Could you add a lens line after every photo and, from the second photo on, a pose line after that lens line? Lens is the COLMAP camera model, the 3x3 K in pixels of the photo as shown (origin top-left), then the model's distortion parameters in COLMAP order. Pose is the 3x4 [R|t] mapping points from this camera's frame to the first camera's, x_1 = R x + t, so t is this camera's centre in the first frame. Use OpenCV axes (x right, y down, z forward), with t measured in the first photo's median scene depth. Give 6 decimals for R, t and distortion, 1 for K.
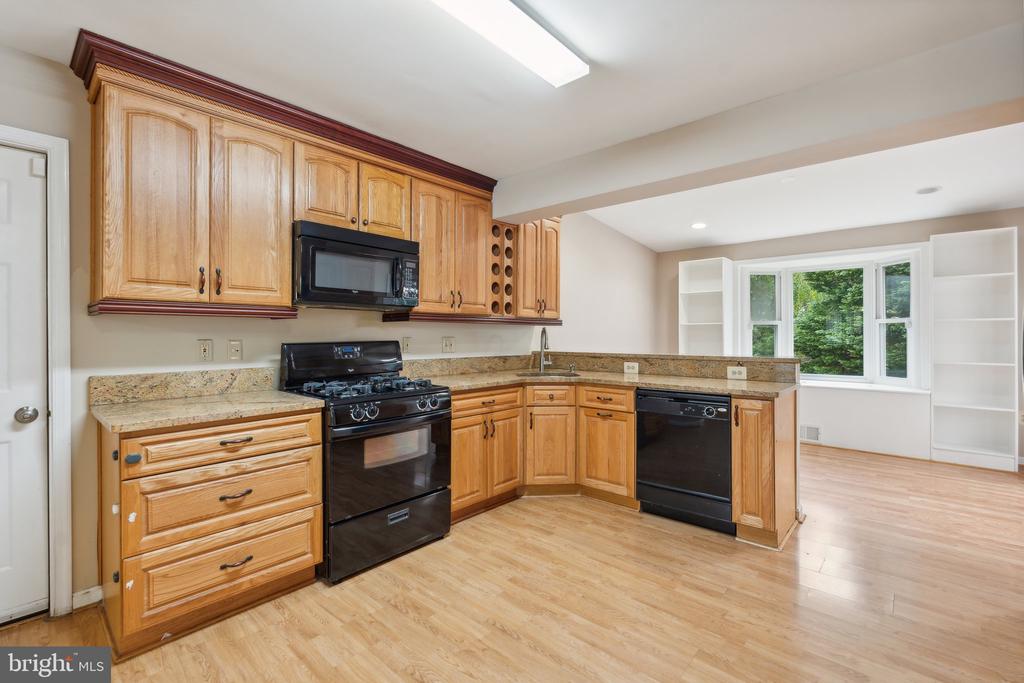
lens RADIAL K [[456.4, 0, 513.0], [0, 456.4, 335.8], [0, 0, 1]] dist [-0.004924, 0.000856]
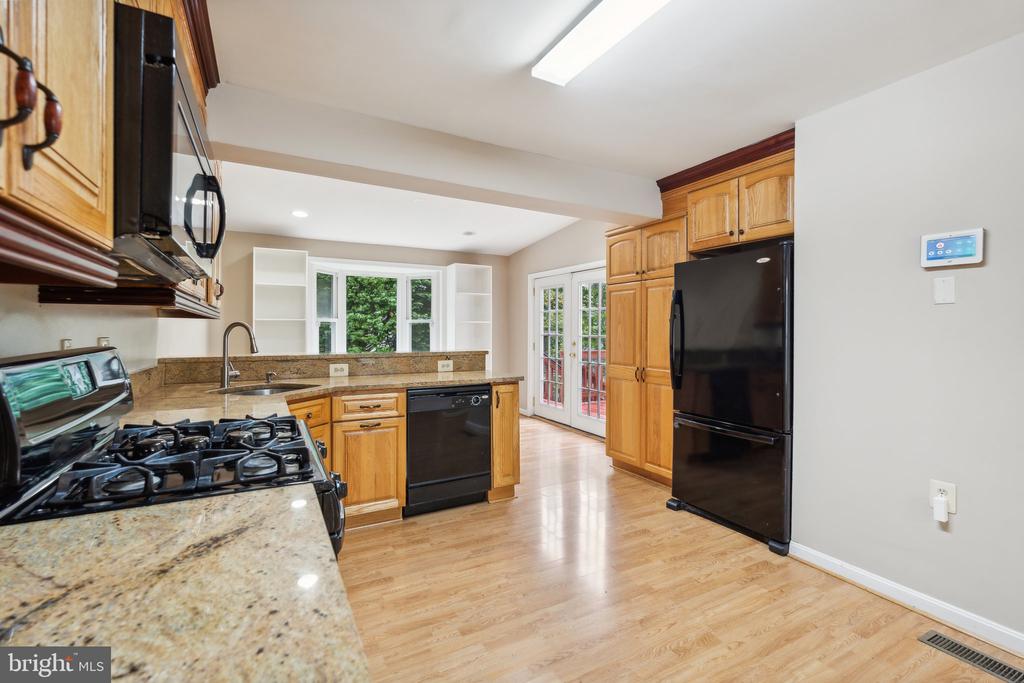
lens RADIAL K [[456.4, 0, 513.2], [0, 456.4, 337.6], [0, 0, 1]] dist [-0.004924, 0.000856]
pose [[0.335118, -0.011741, 0.942103, -0.537364], [-0.000234, 0.999921, 0.012545, -0.004109], [-0.942176, -0.004425, 0.335088, 0.468634]]
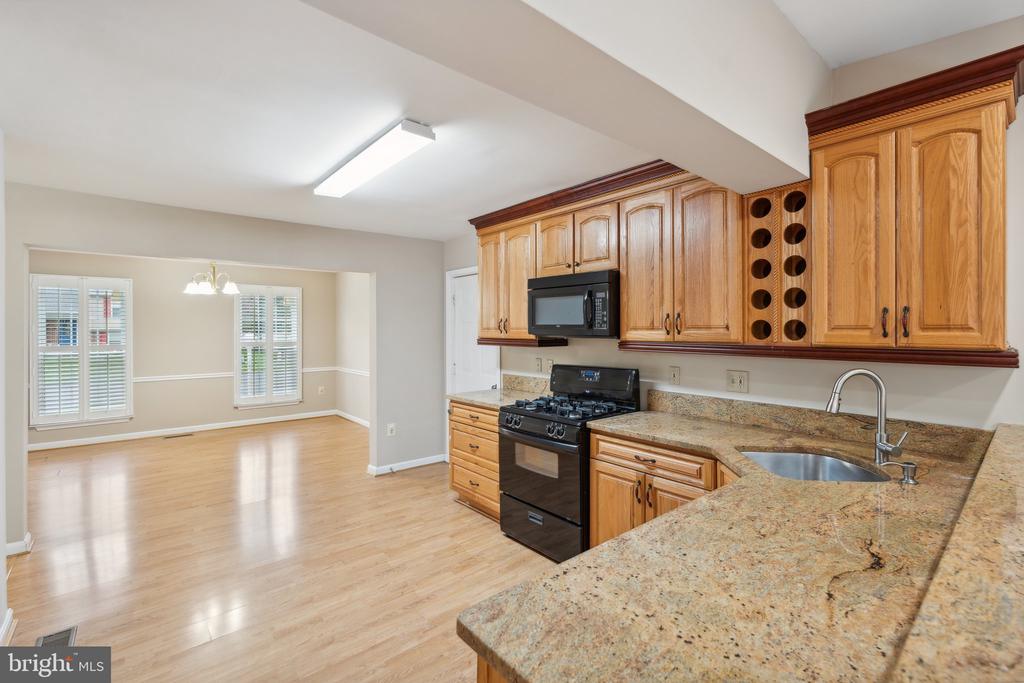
lens RADIAL K [[456.4, 0, 513.9], [0, 456.4, 333.9], [0, 0, 1]] dist [-0.004924, 0.000856]
pose [[-0.137463, 0.009306, -0.990463, 0.726622], [-0.001714, 0.999952, 0.009633, -0.072785], [0.990505, 0.003022, -0.137440, 0.869718]]
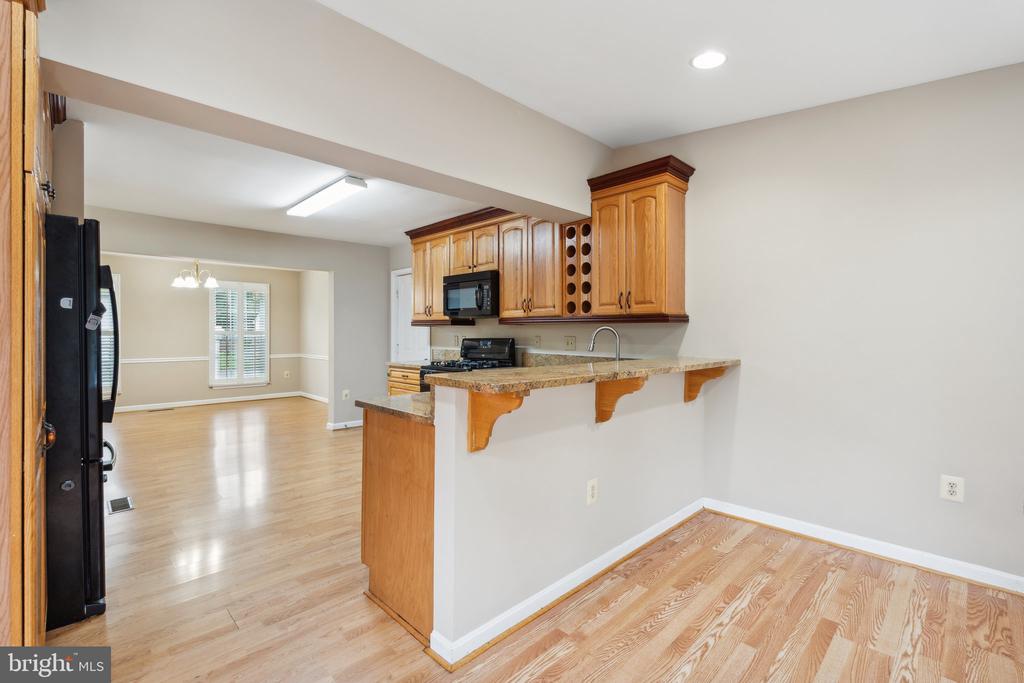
lens RADIAL K [[456.4, 0, 513.7], [0, 456.4, 340.2], [0, 0, 1]] dist [-0.004924, 0.000856]
pose [[-0.066120, 0.016350, -0.997678, 1.149693], [-0.004828, 0.999849, 0.016705, -0.007047], [0.997800, 0.005922, -0.066031, 1.088718]]
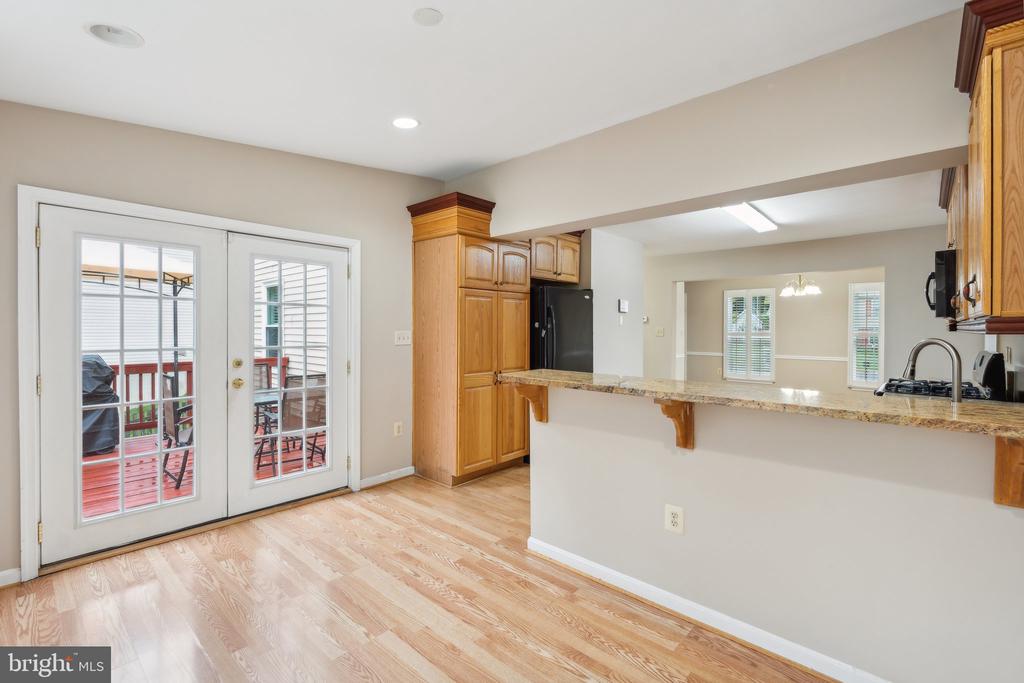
lens RADIAL K [[456.4, 0, 517.3], [0, 456.4, 337.6], [0, 0, 1]] dist [-0.004924, 0.000856]
pose [[-0.999996, -0.002699, -0.000824, 0.645883], [-0.002718, 0.999721, 0.023454, -0.036948], [0.000760, 0.023456, -0.999725, 1.841553]]
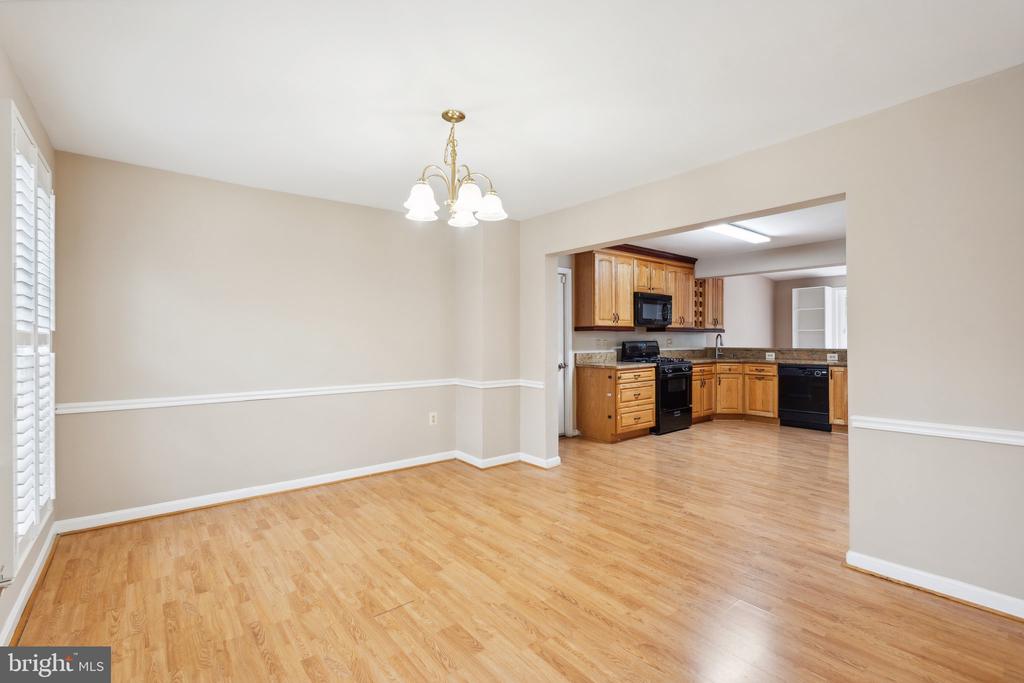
lens RADIAL K [[456.4, 0, 516.7], [0, 456.4, 341.9], [0, 0, 1]] dist [-0.004924, 0.000856]
pose [[0.986824, -0.001320, -0.161790, -0.548763], [0.002245, 0.999982, 0.005535, 0.002267], [0.161780, -0.005825, 0.986810, -1.188314]]
